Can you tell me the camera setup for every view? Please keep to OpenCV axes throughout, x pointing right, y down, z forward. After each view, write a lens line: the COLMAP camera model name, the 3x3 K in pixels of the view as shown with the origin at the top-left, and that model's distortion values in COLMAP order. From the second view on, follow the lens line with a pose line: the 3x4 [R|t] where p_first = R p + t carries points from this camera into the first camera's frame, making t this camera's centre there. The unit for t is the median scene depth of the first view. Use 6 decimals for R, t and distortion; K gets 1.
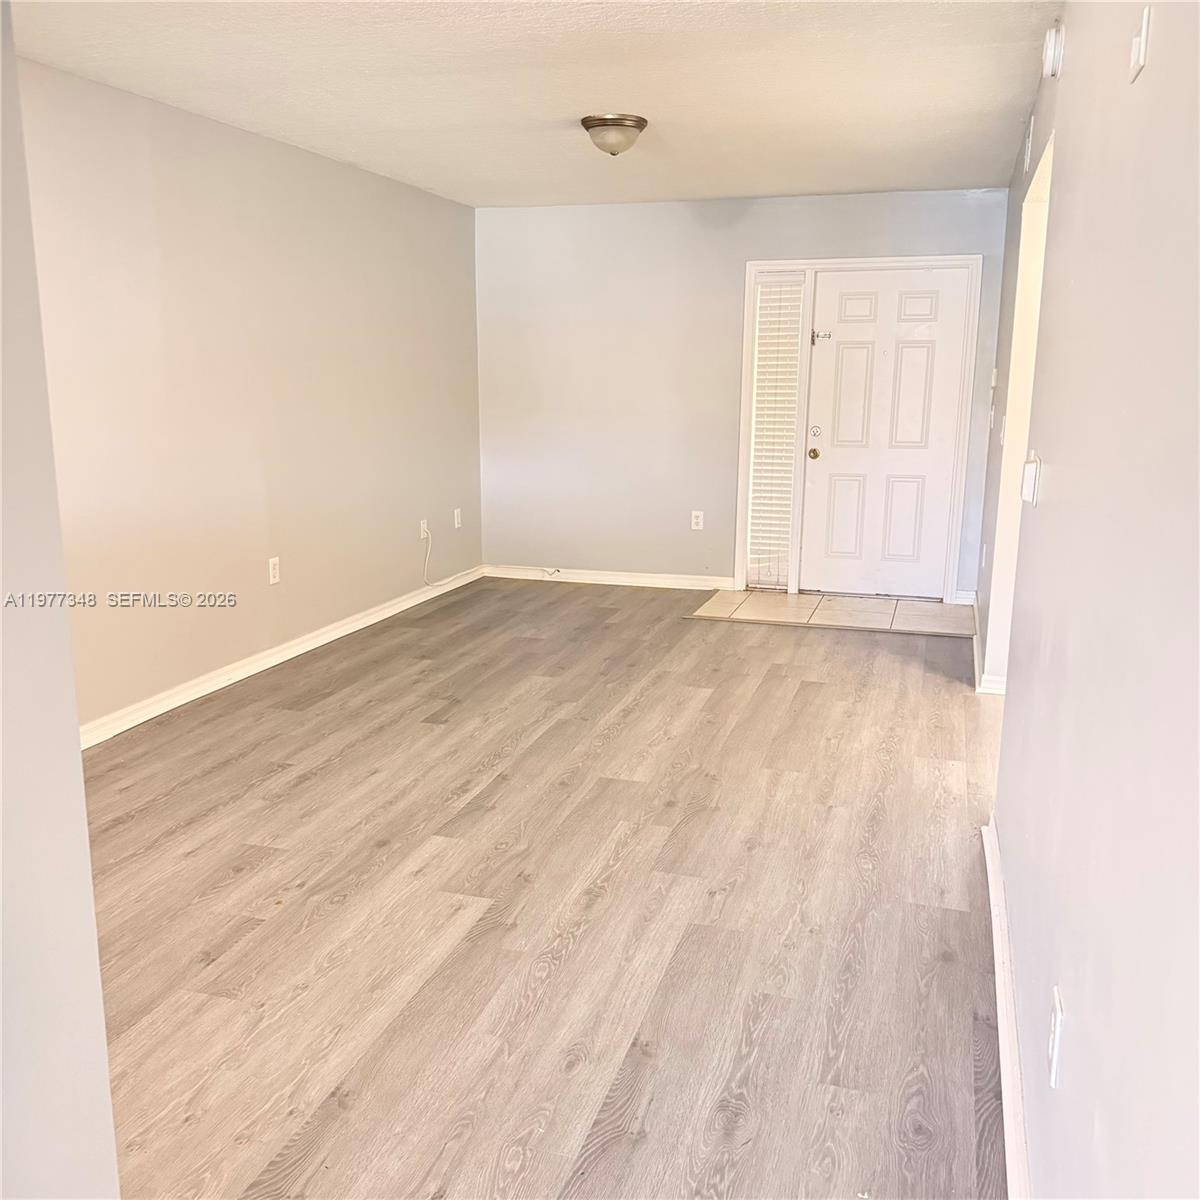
lens RADIAL K [[1143.4, 0, 600.0], [0, 1143.4, 600.0], [0, 0, 1]] dist [0.127570, -0.278677]
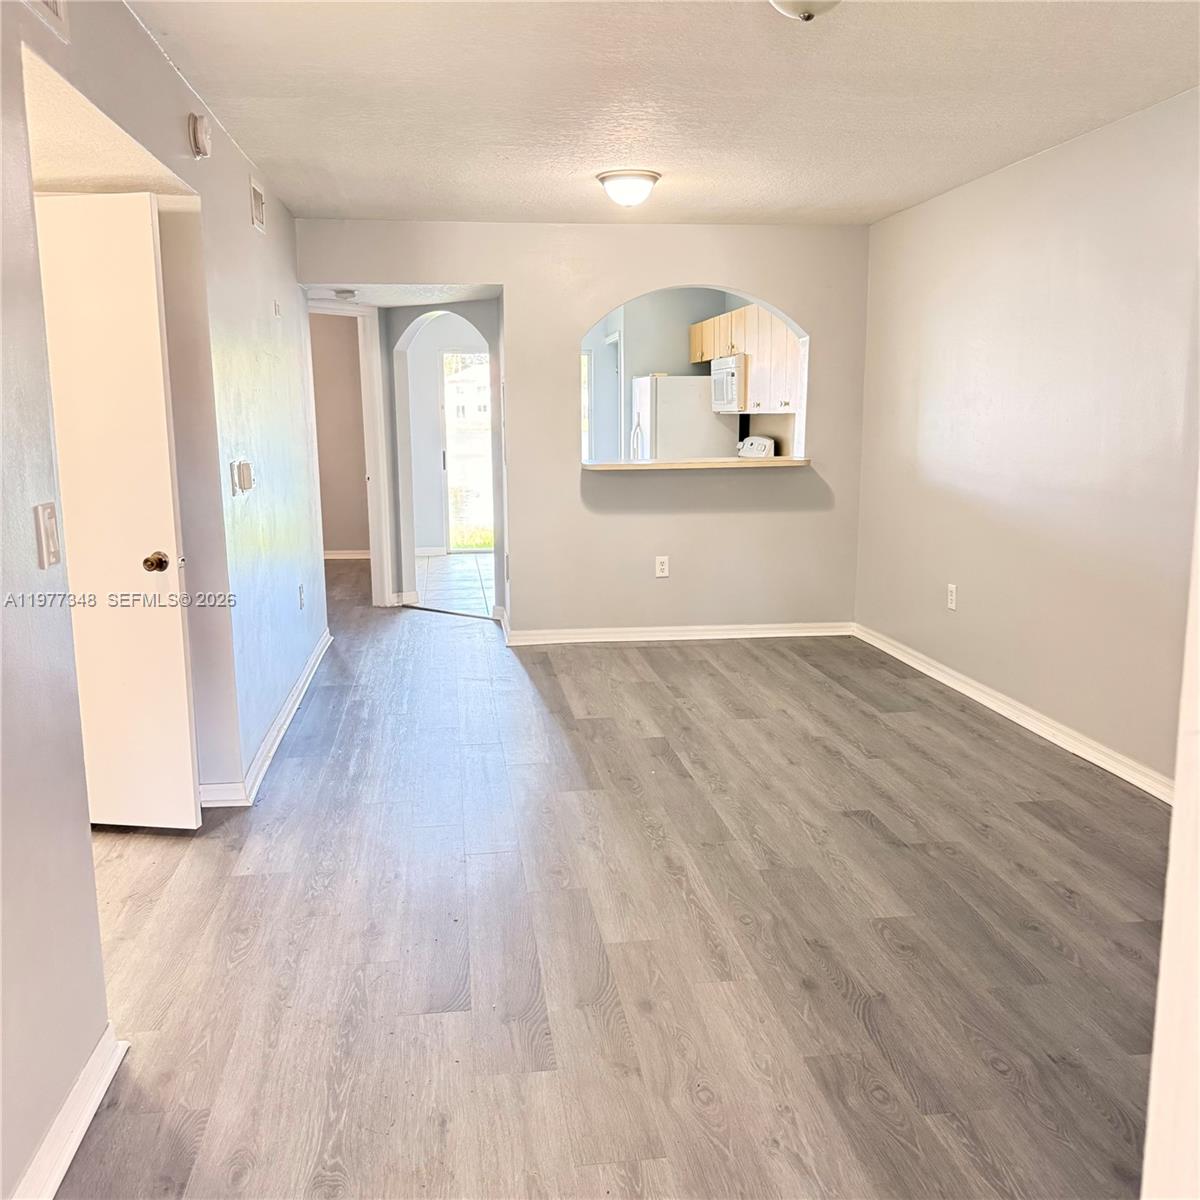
lens RADIAL K [[1143.4, 0, 600.0], [0, 1143.4, 600.0], [0, 0, 1]] dist [0.127570, -0.278677]
pose [[-0.911572, 0.069771, -0.405177, 0.359262], [-0.078166, 0.938111, 0.337399, -0.311941], [0.403642, 0.339234, -0.849702, 1.577870]]
